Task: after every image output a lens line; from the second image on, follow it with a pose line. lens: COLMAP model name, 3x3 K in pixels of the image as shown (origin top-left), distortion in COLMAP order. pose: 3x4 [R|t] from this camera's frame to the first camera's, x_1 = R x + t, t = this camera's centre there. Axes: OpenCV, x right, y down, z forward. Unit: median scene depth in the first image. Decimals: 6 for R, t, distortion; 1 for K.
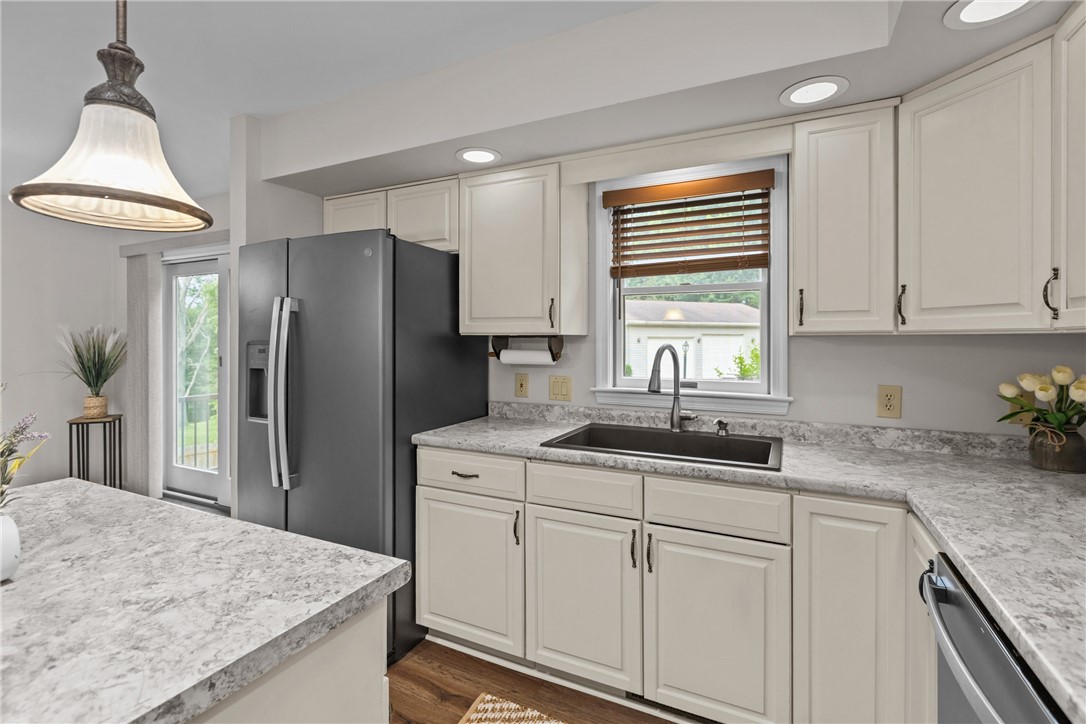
lens RADIAL K [[501.2, 0, 535.5], [0, 501.2, 344.4], [0, 0, 1]] dist [0.003349, -0.002233]
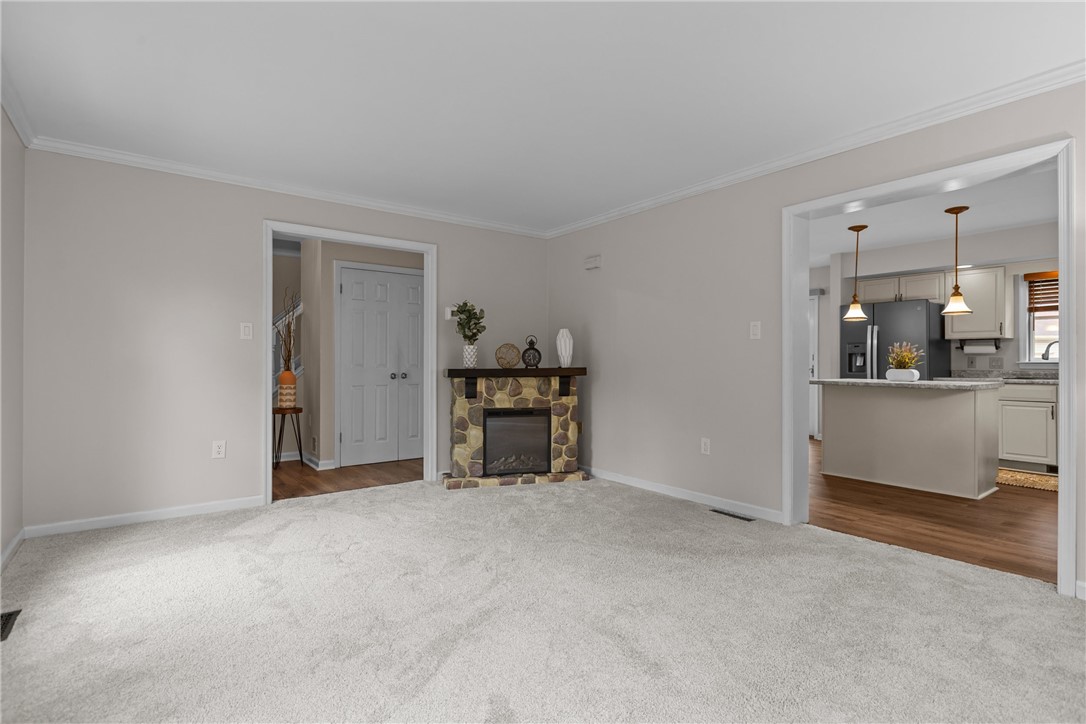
lens RADIAL K [[534.4, 0, 517.7], [0, 534.4, 368.6], [0, 0, 1]] dist [0.003307, -0.005712]
pose [[0.891186, -0.000729, -0.453638, -0.898903], [-0.001262, 0.999991, -0.004086, 0.147011], [0.453637, 0.004214, 0.891176, -2.418717]]
